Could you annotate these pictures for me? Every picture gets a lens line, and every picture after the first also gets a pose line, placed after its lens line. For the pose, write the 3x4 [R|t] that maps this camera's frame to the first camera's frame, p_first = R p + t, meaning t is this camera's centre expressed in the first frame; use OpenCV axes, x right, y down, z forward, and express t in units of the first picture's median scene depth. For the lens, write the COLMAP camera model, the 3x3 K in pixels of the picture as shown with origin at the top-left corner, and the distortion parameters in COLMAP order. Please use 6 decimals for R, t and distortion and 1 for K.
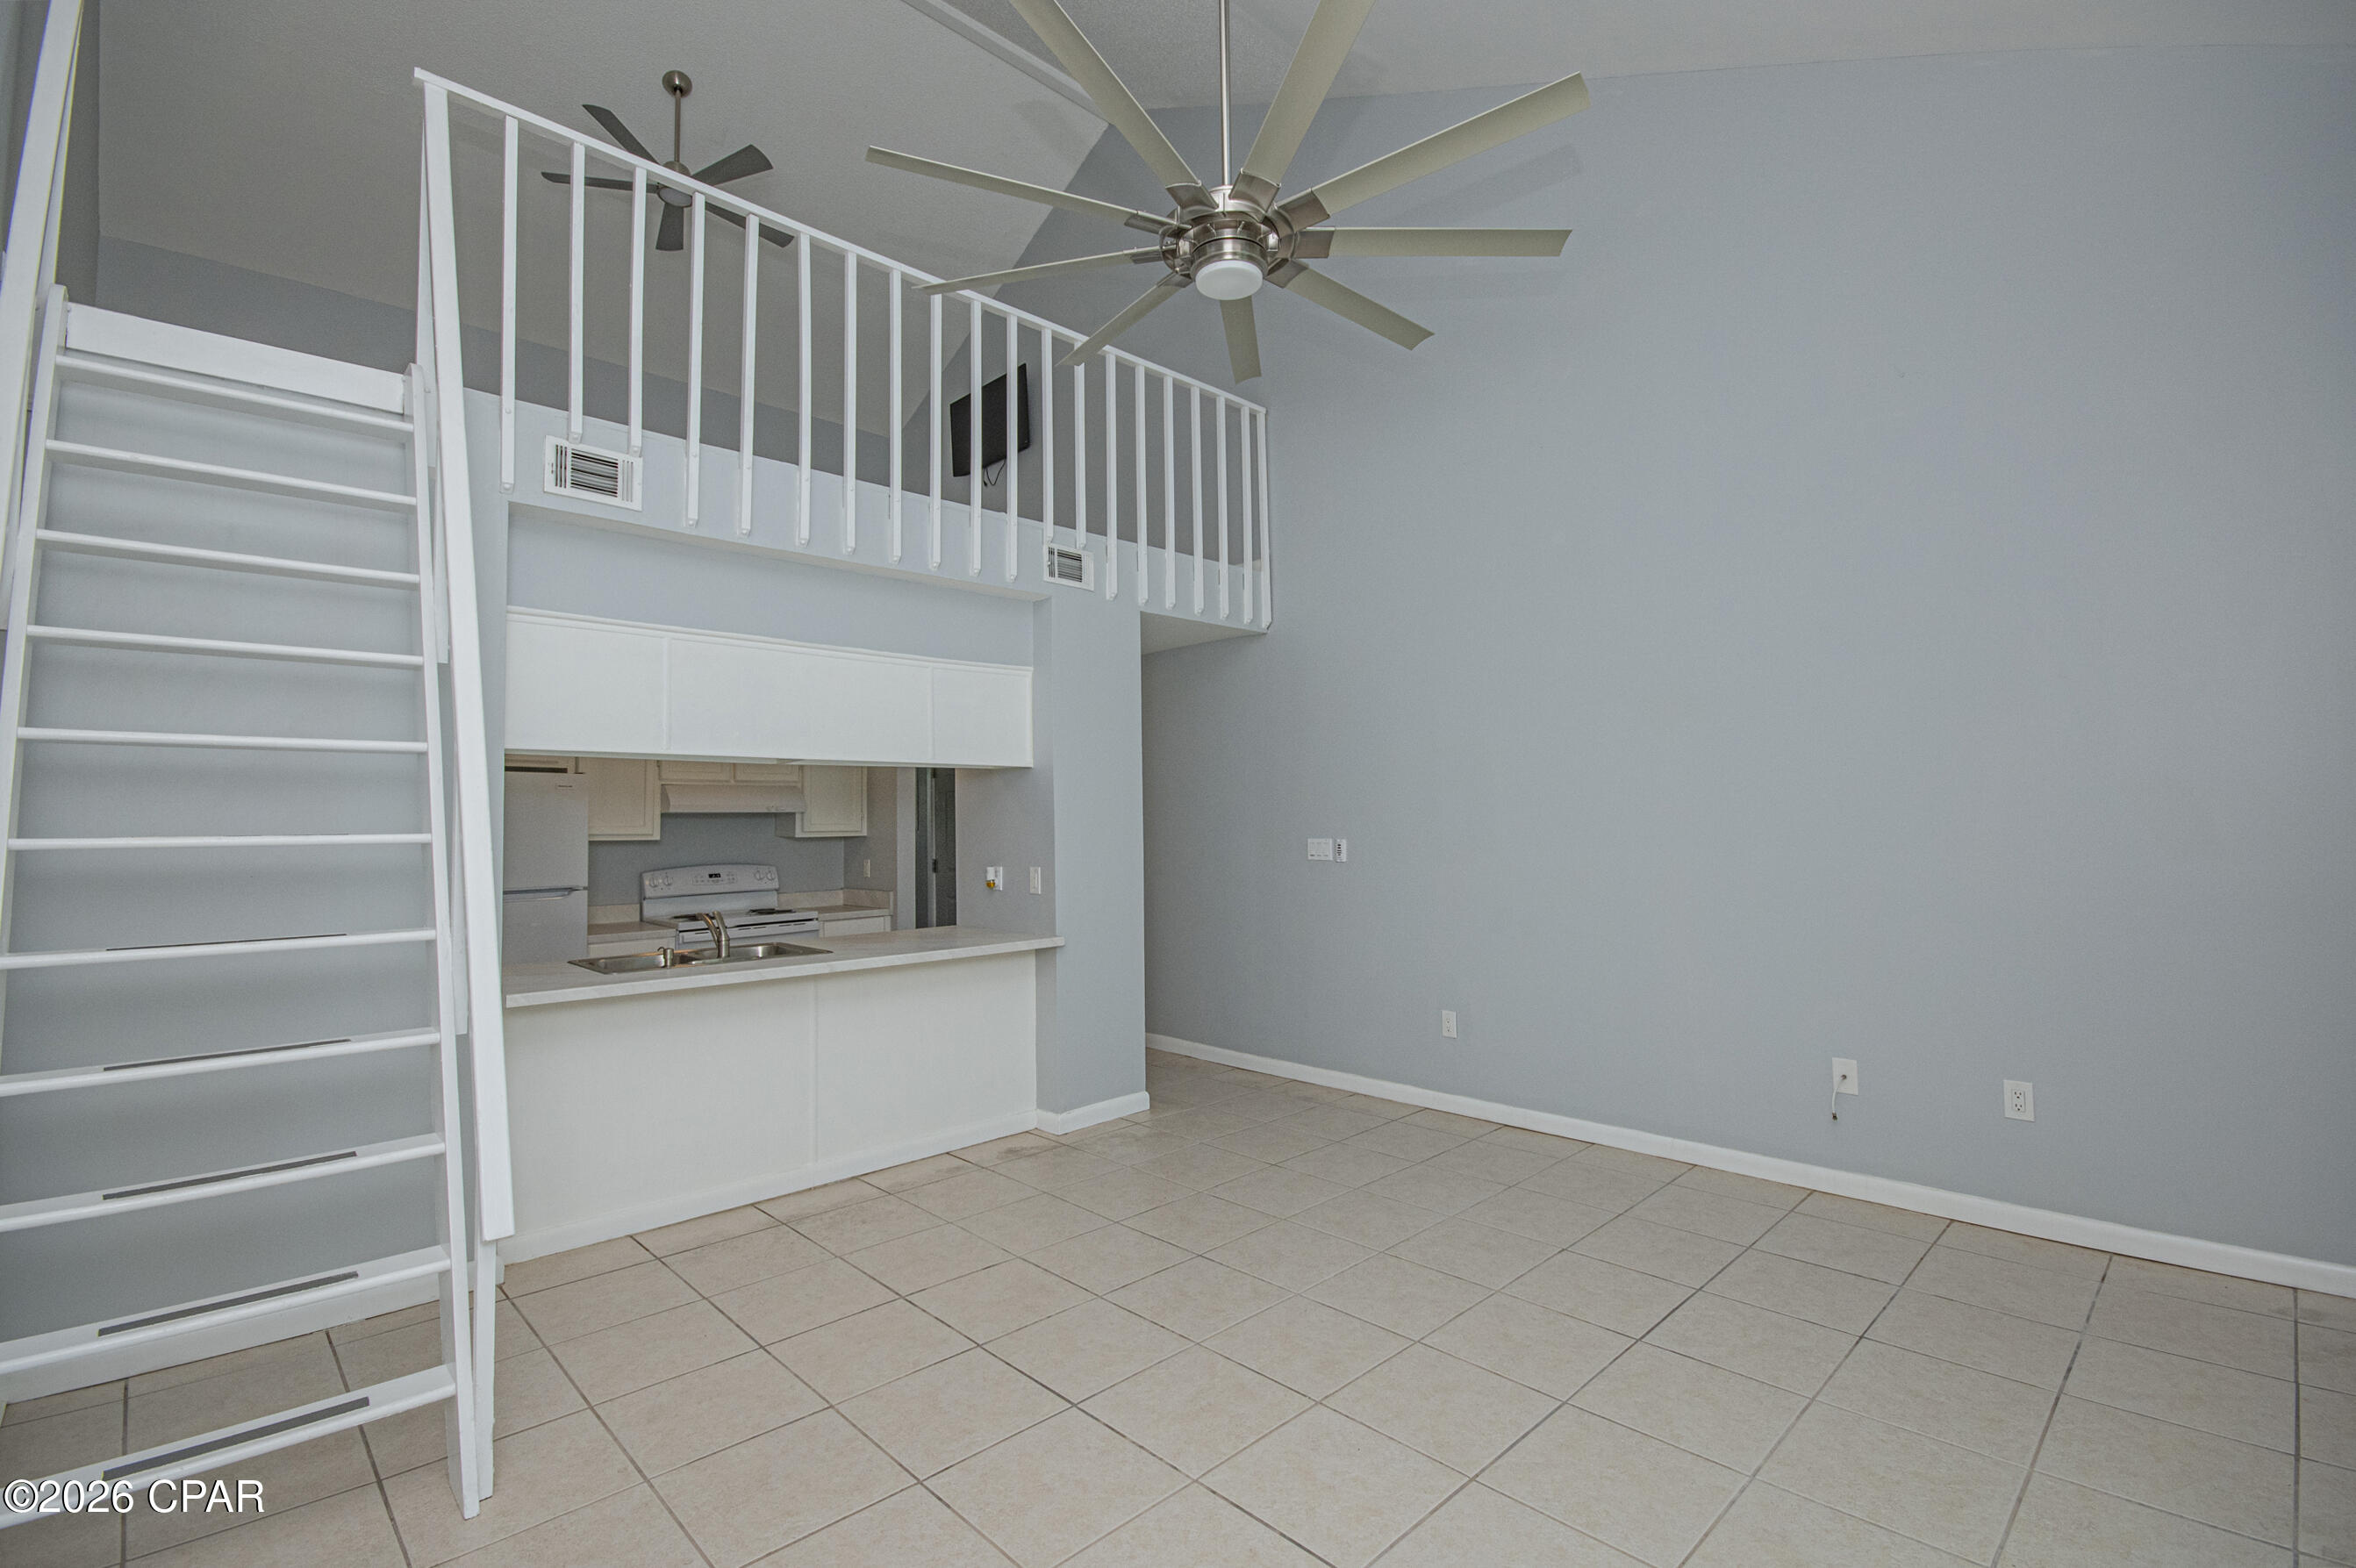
lens RADIAL K [[1063.2, 0, 1185.8], [0, 1063.2, 780.8], [0, 0, 1]] dist [-0.009327, -0.000880]
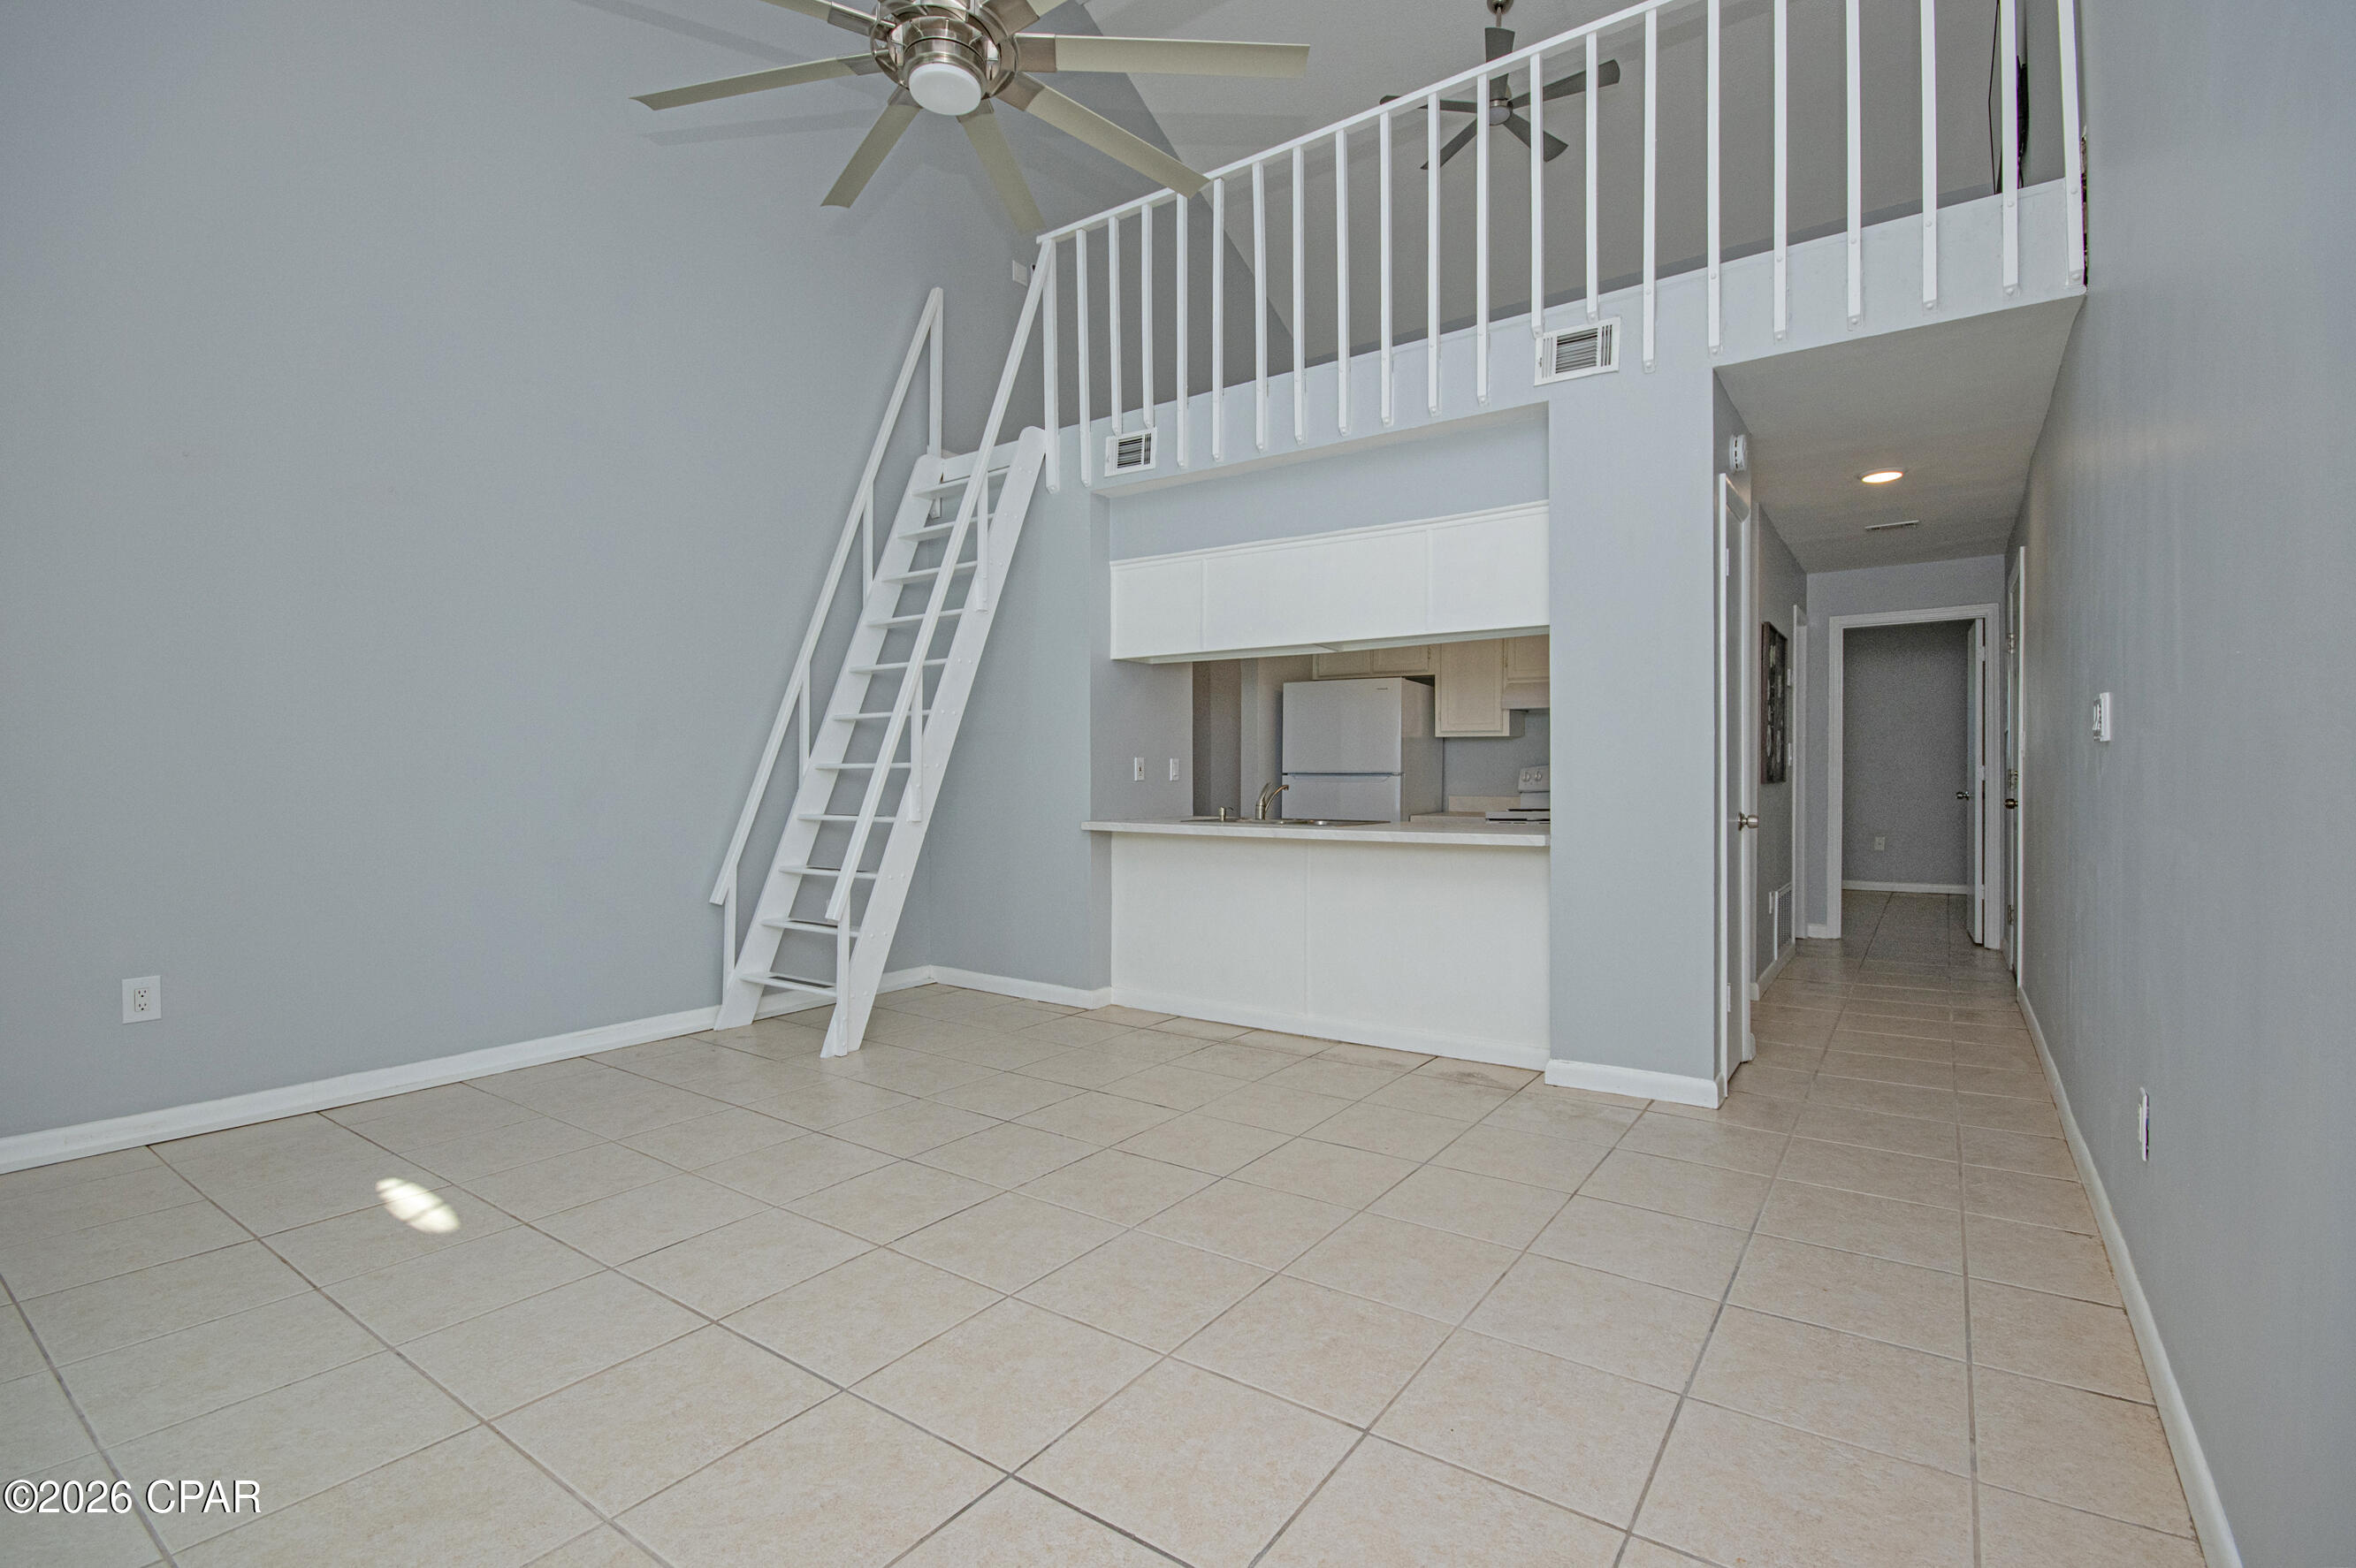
lens RADIAL K [[1063.2, 0, 1185.8], [0, 1063.2, 780.8], [0, 0, 1]] dist [-0.009327, -0.000880]
pose [[0.185236, 0.018251, -0.982525, 0.638409], [0.037689, 0.998960, 0.025662, 0.080133], [0.981971, -0.041783, 0.184355, 0.628171]]
